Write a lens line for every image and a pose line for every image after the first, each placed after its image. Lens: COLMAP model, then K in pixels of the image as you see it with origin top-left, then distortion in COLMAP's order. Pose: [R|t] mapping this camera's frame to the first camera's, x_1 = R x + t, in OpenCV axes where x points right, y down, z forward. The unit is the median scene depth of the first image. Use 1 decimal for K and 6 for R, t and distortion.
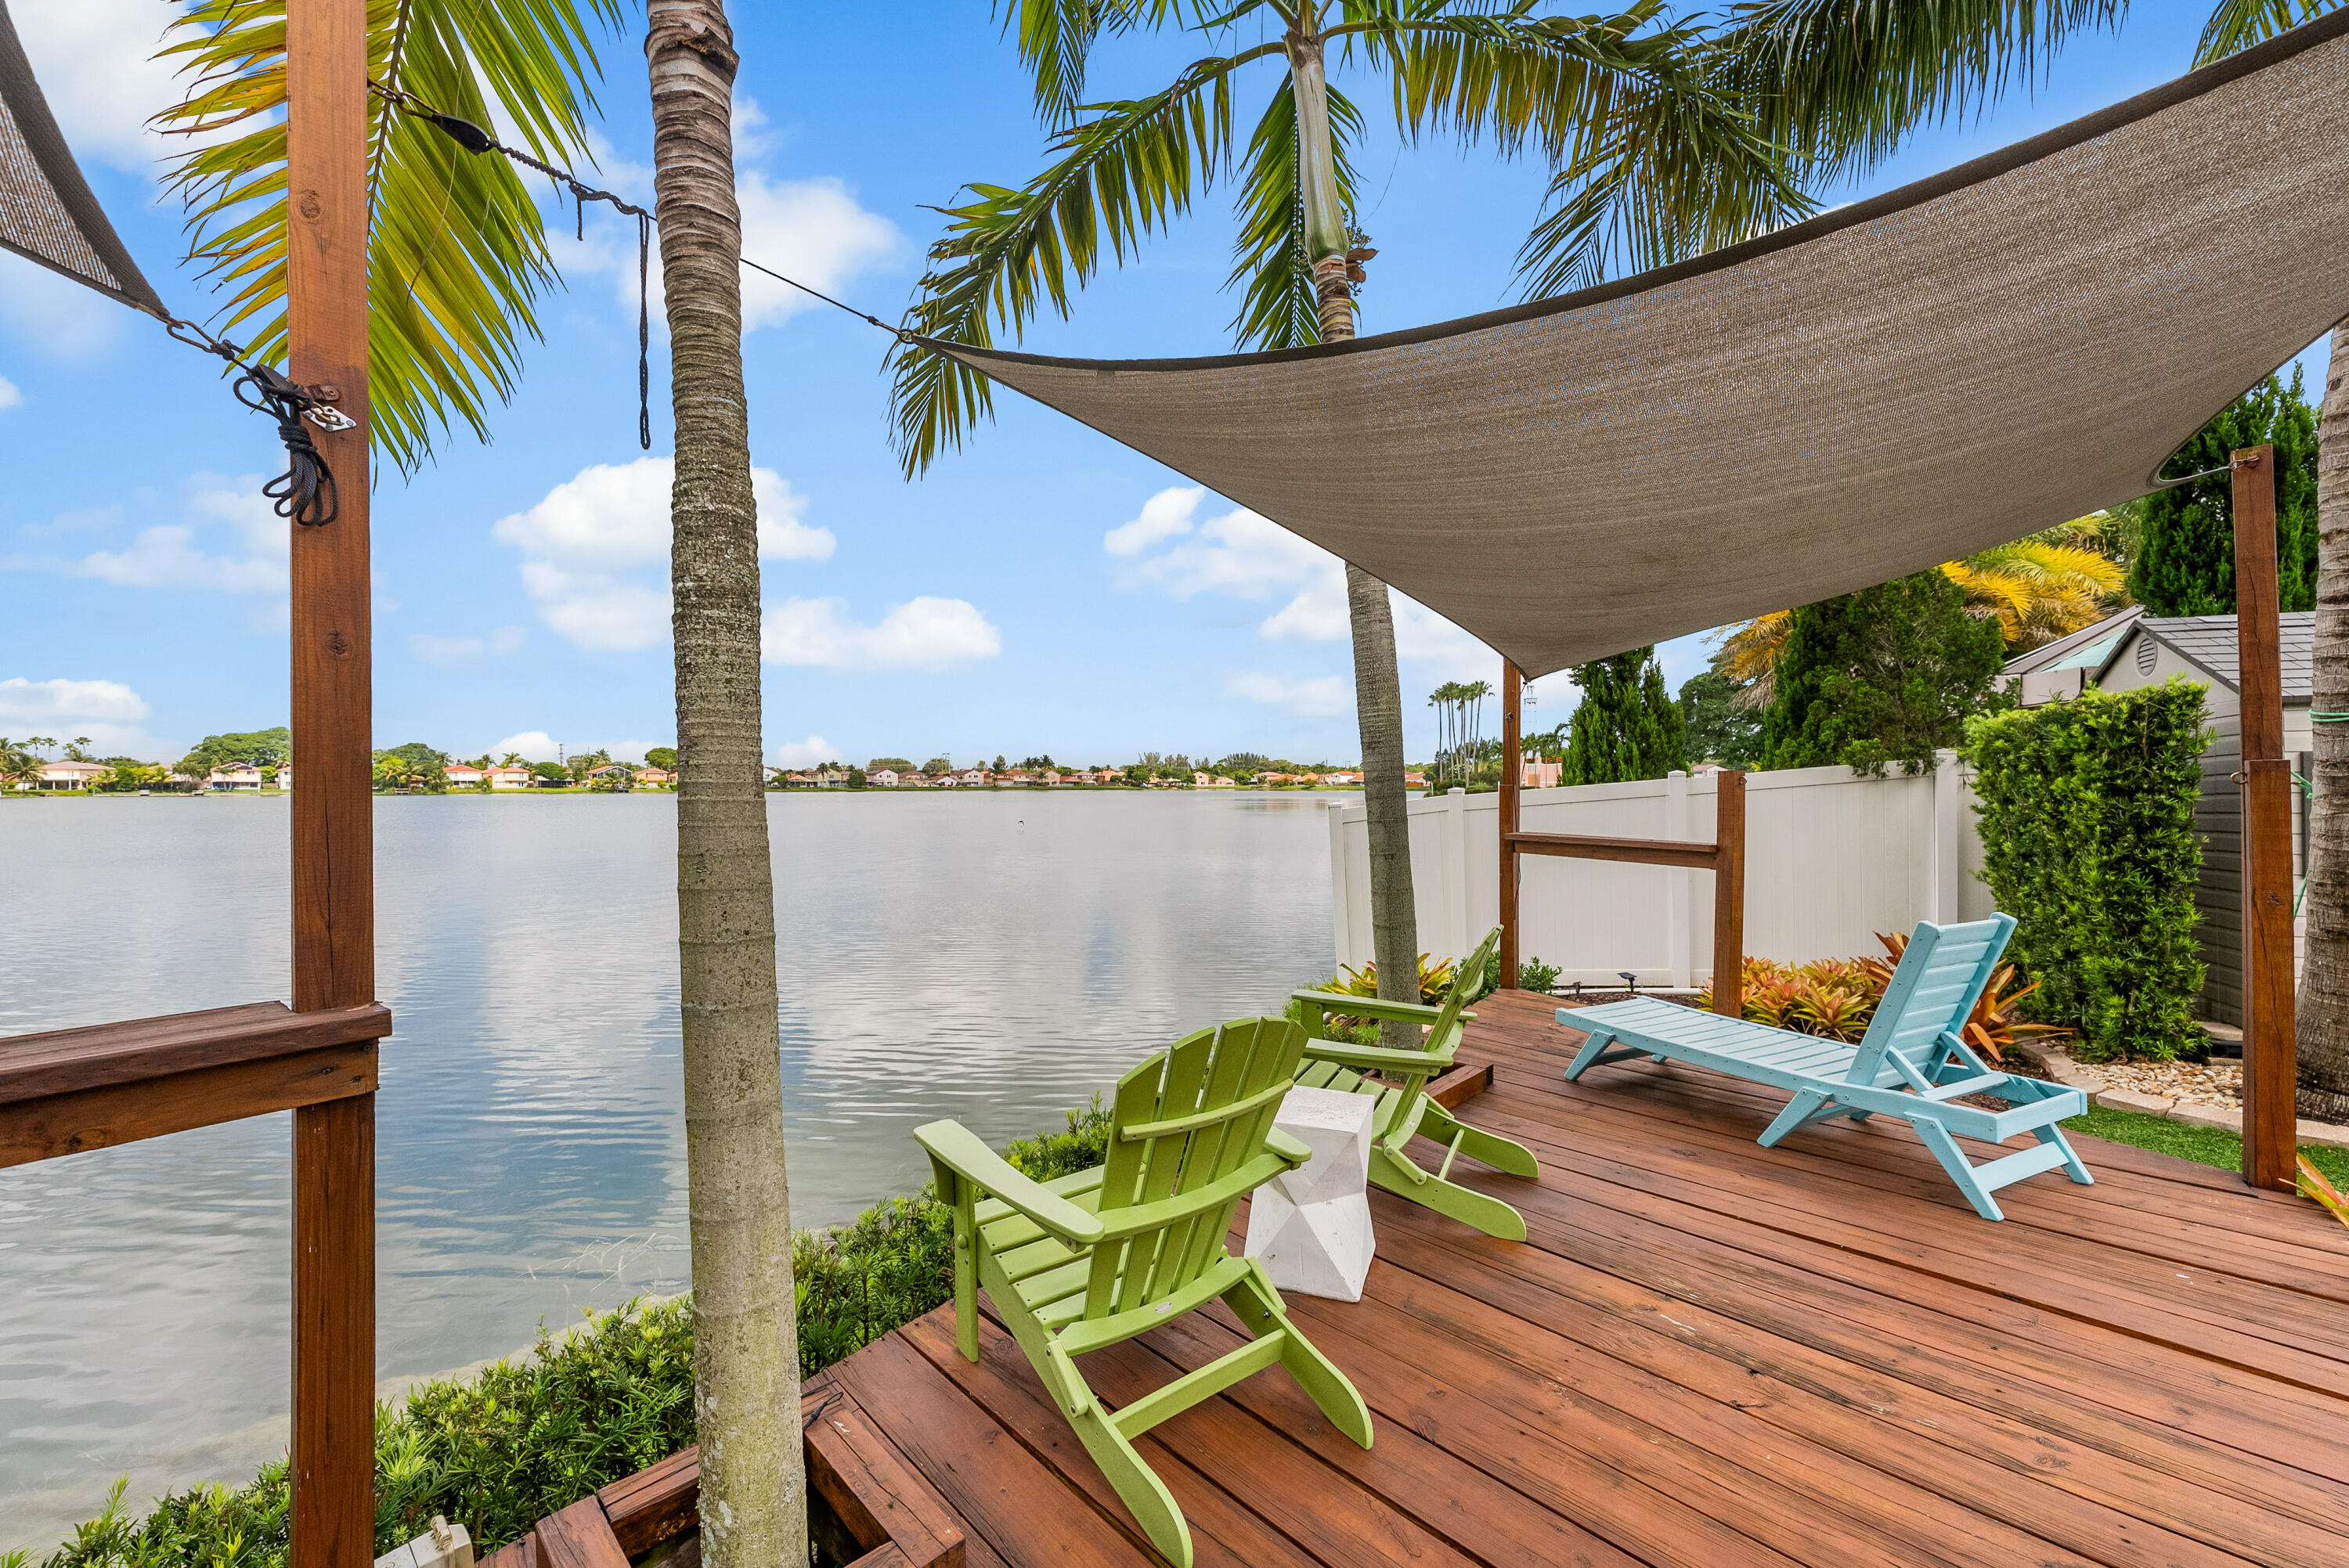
lens RADIAL K [[940.4, 0, 1168.1], [0, 940.4, 782.2], [0, 0, 1]] dist [0.001484, -0.000162]
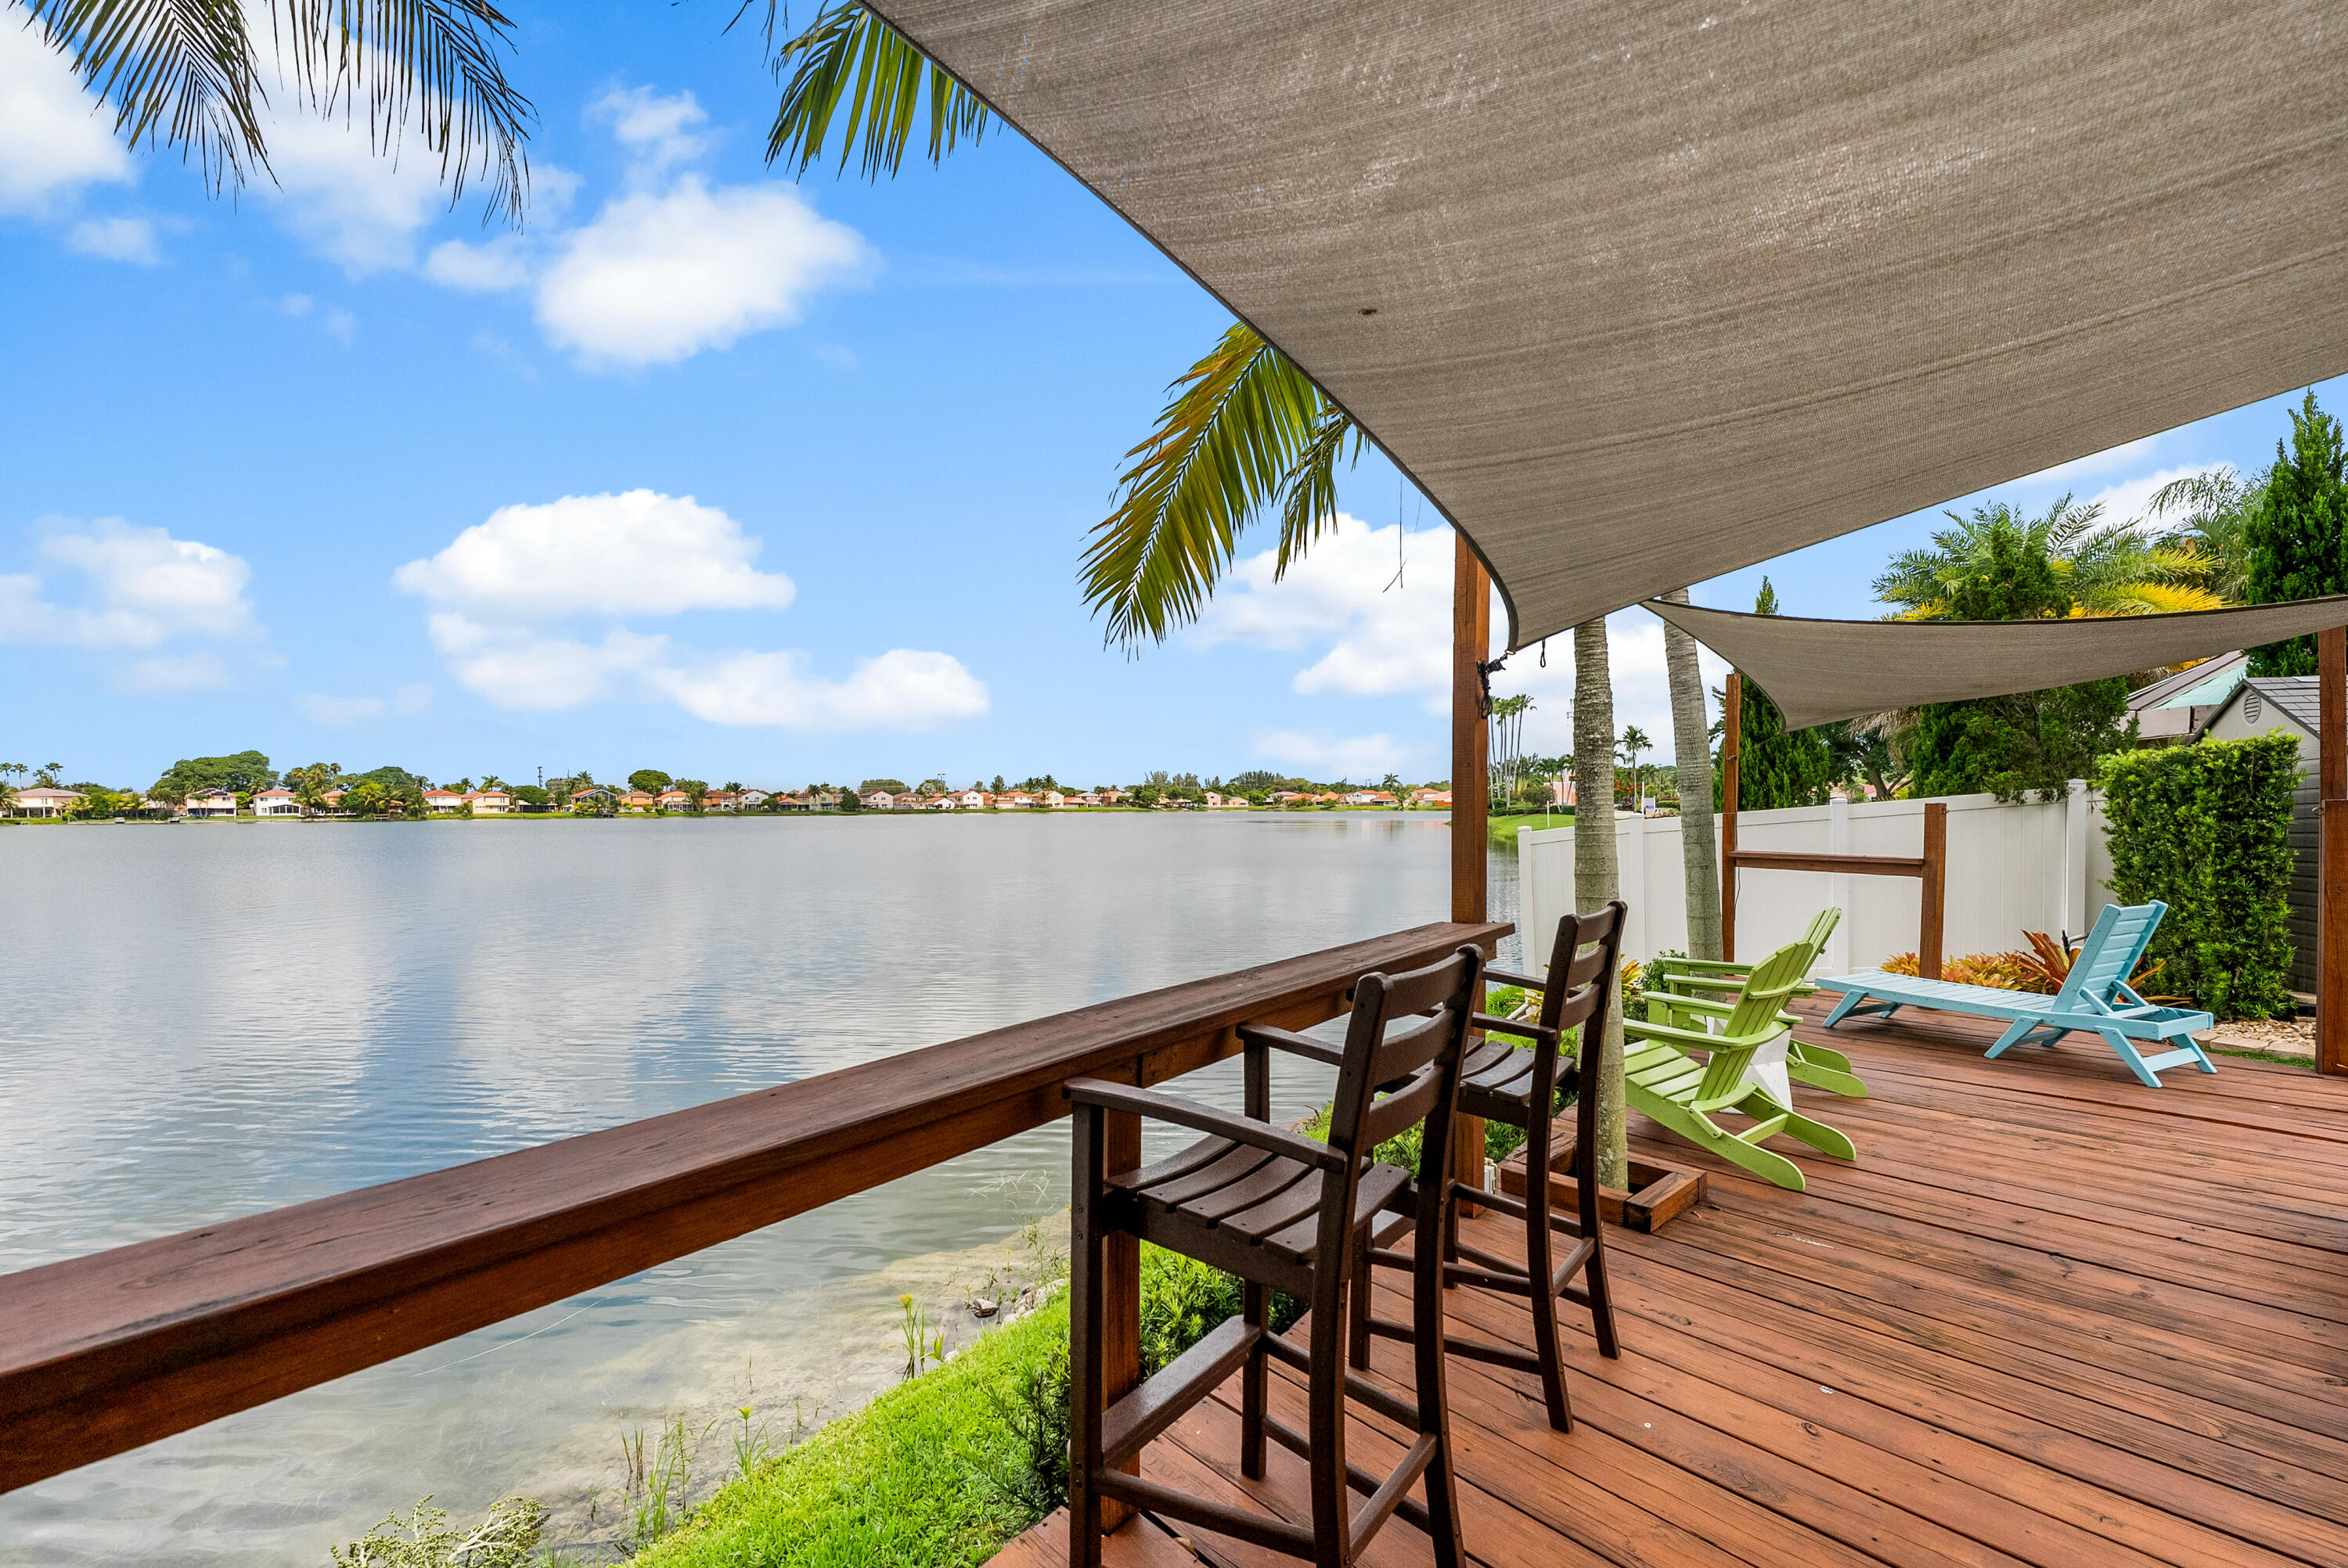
lens RADIAL K [[1003.2, 0, 1158.5], [0, 1003.2, 826.7], [0, 0, 1]] dist [-0.000060, 0.000406]
pose [[0.999850, -0.005443, -0.016461, -0.344296], [0.005832, 0.999704, 0.023623, -0.013666], [0.016328, -0.023715, 0.999585, -0.316350]]
